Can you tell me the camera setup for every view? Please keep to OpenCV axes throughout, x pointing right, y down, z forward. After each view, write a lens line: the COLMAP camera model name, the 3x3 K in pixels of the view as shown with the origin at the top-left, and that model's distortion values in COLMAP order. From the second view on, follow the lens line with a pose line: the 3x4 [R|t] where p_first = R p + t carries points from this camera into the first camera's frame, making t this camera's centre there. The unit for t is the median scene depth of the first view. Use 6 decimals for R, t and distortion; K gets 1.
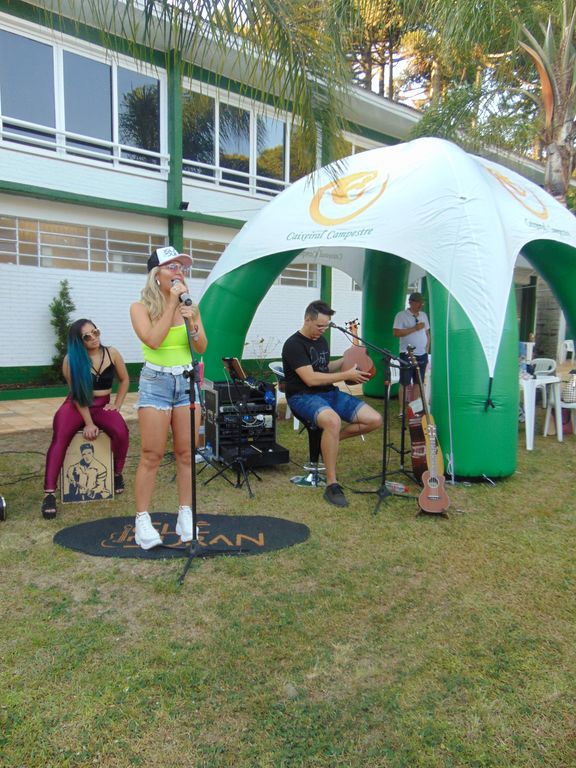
lens RADIAL K [[577.9, 0, 290.1], [0, 577.9, 379.4], [0, 0, 1]] dist [-0.024138, 0.060426]
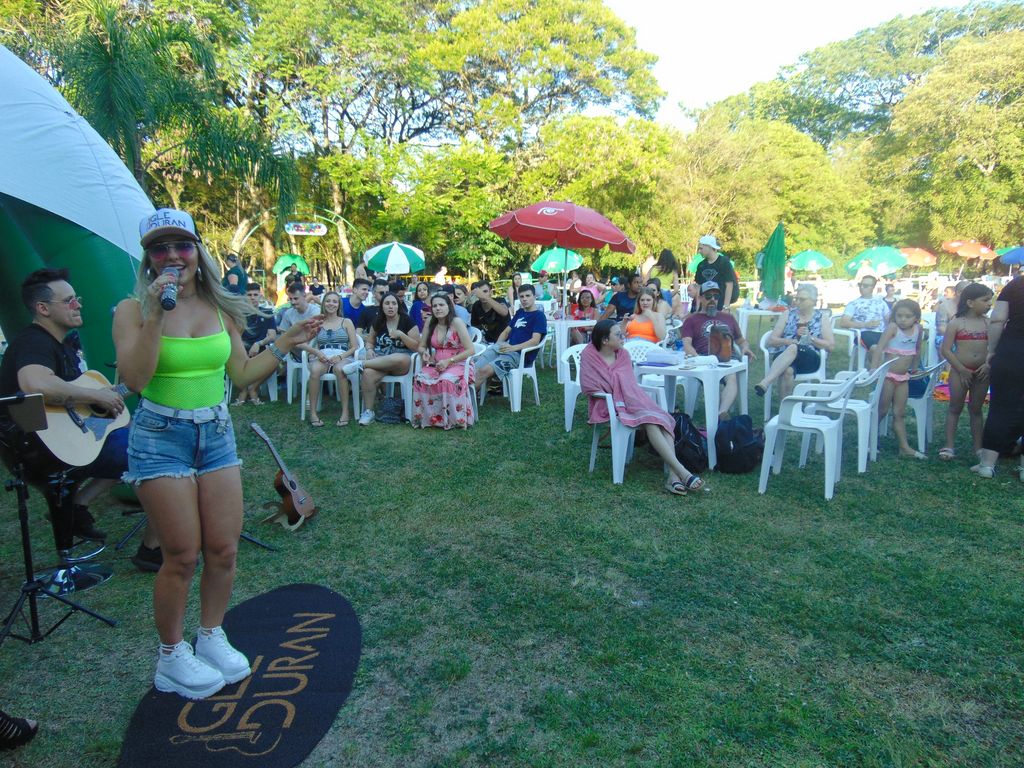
lens RADIAL K [[770.6, 0, 510.0], [0, 770.6, 381.0], [0, 0, 1]] dist [-0.024138, 0.060426]
pose [[0.050357, -0.178292, 0.982688, -0.709465], [0.114477, 0.978482, 0.171663, -0.112106], [-0.992149, 0.103851, 0.069684, 0.505327]]
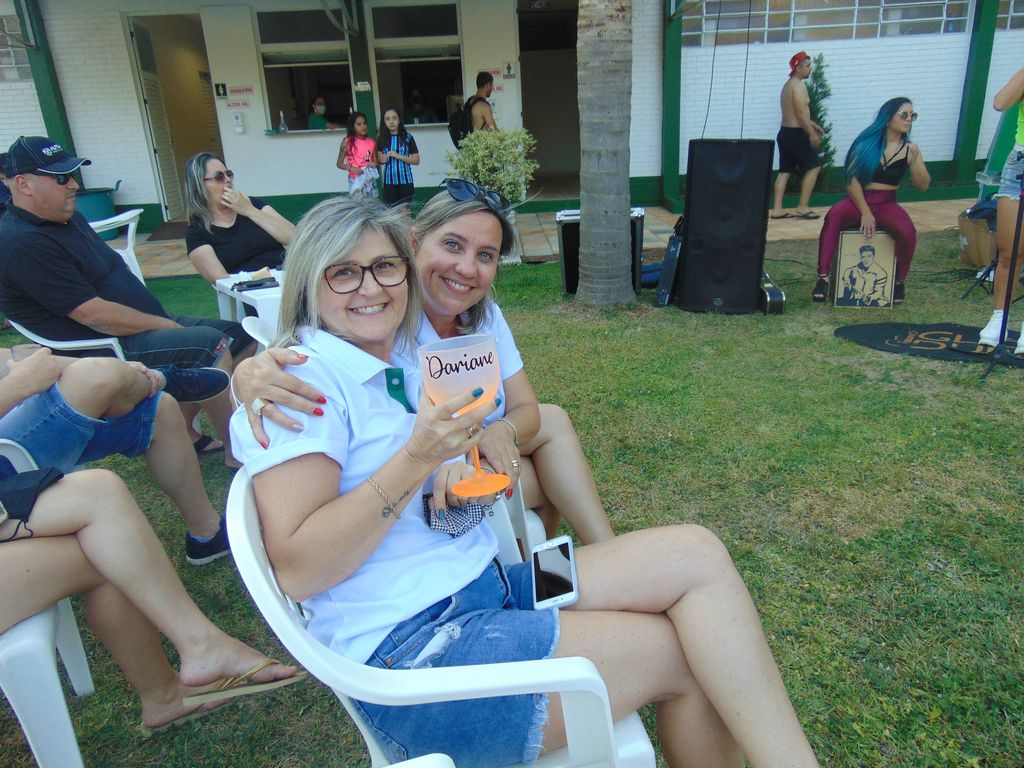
lens RADIAL K [[770.6, 0, 510.7], [0, 770.6, 380.5], [0, 0, 1]] dist [-0.024138, 0.060426]
pose [[0.771175, 0.148222, -0.619128, -0.000144], [-0.001428, 0.972919, 0.231142, 0.035163], [0.636622, -0.177367, 0.750502, -0.295163]]
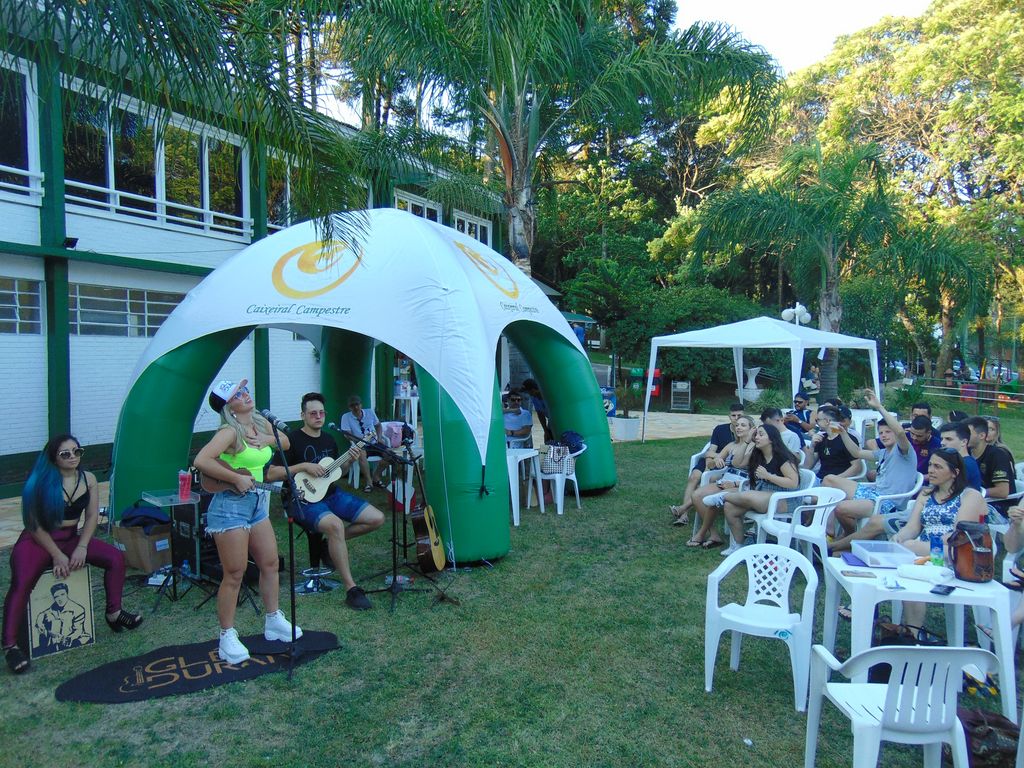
lens RADIAL K [[770.6, 0, 514.3], [0, 770.6, 381.1], [0, 0, 1]] dist [-0.024138, 0.060426]
pose [[0.910455, -0.036385, 0.412004, -0.179238], [0.061520, 0.996956, -0.047904, -0.086562], [-0.409007, 0.068961, 0.909922, -0.325334]]
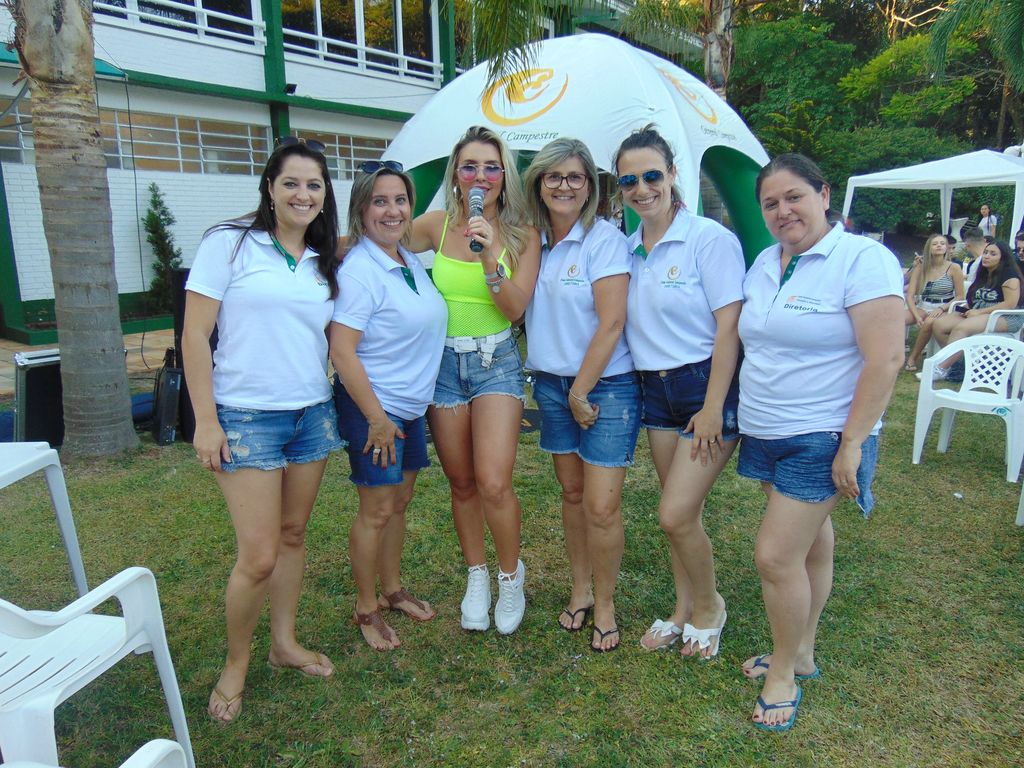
lens RADIAL K [[770.6, 0, 512.2], [0, 770.6, 381.7], [0, 0, 1]] dist [-0.024138, 0.060426]
pose [[0.976109, -0.071468, 0.205190, -0.303667], [0.048985, 0.992428, 0.112639, 0.010668], [-0.211686, -0.099897, 0.972219, -0.398639]]
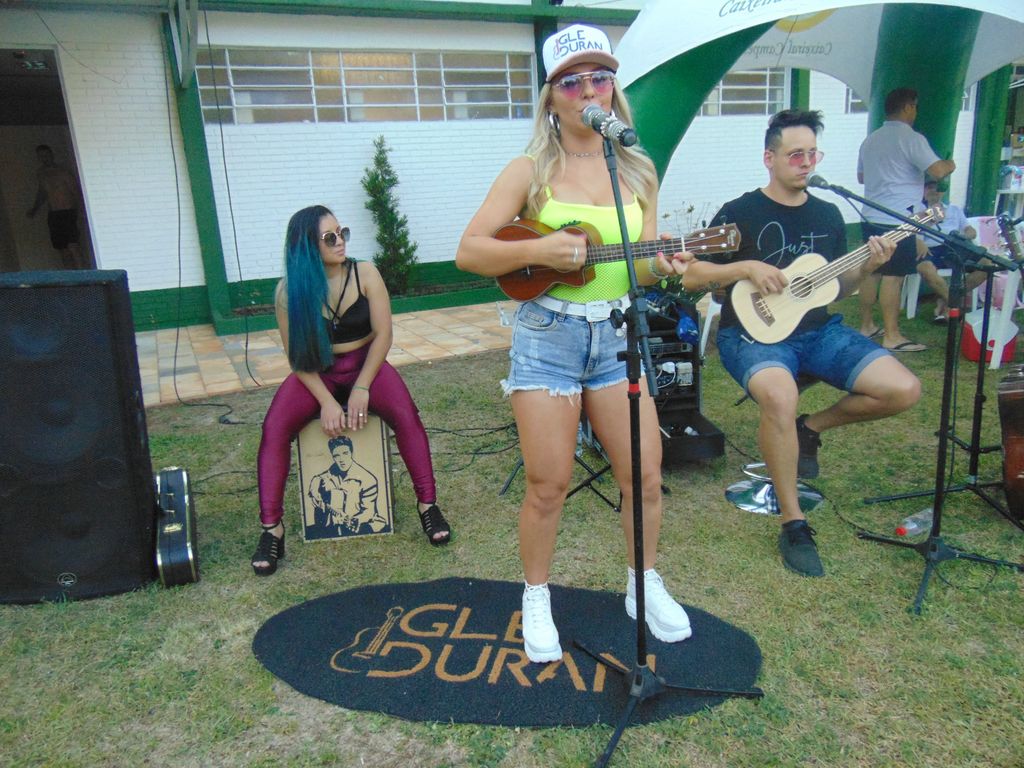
lens RADIAL K [[770.6, 0, 513.2], [0, 770.6, 383.8], [0, 0, 1]] dist [-0.024138, 0.060426]
pose [[0.958301, -0.001806, -0.285754, 0.016101], [0.046163, 0.987824, 0.148569, -0.036755], [0.282006, -0.155565, 0.946716, 0.326377]]
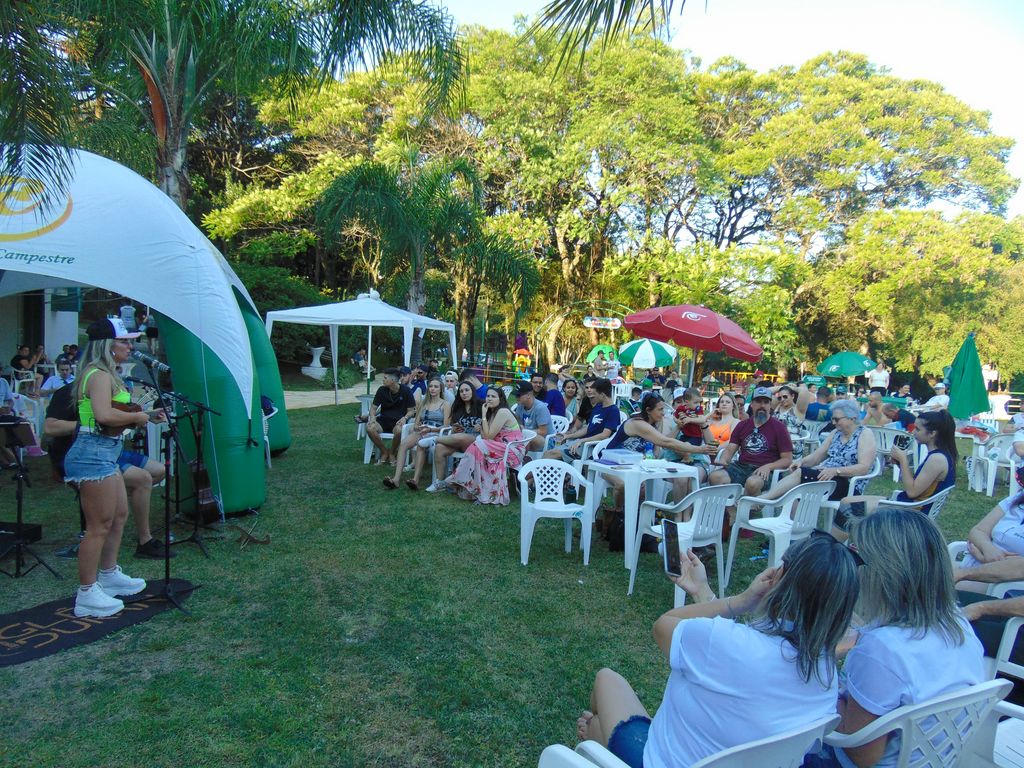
lens RADIAL K [[770.6, 0, 511.0], [0, 770.6, 381.0], [0, 0, 1]] dist [-0.024138, 0.060426]
pose [[0.499189, -0.042535, 0.865448, -0.684034], [0.064457, 0.997850, 0.011864, -0.062322], [-0.864092, 0.049862, 0.500858, -0.181820]]
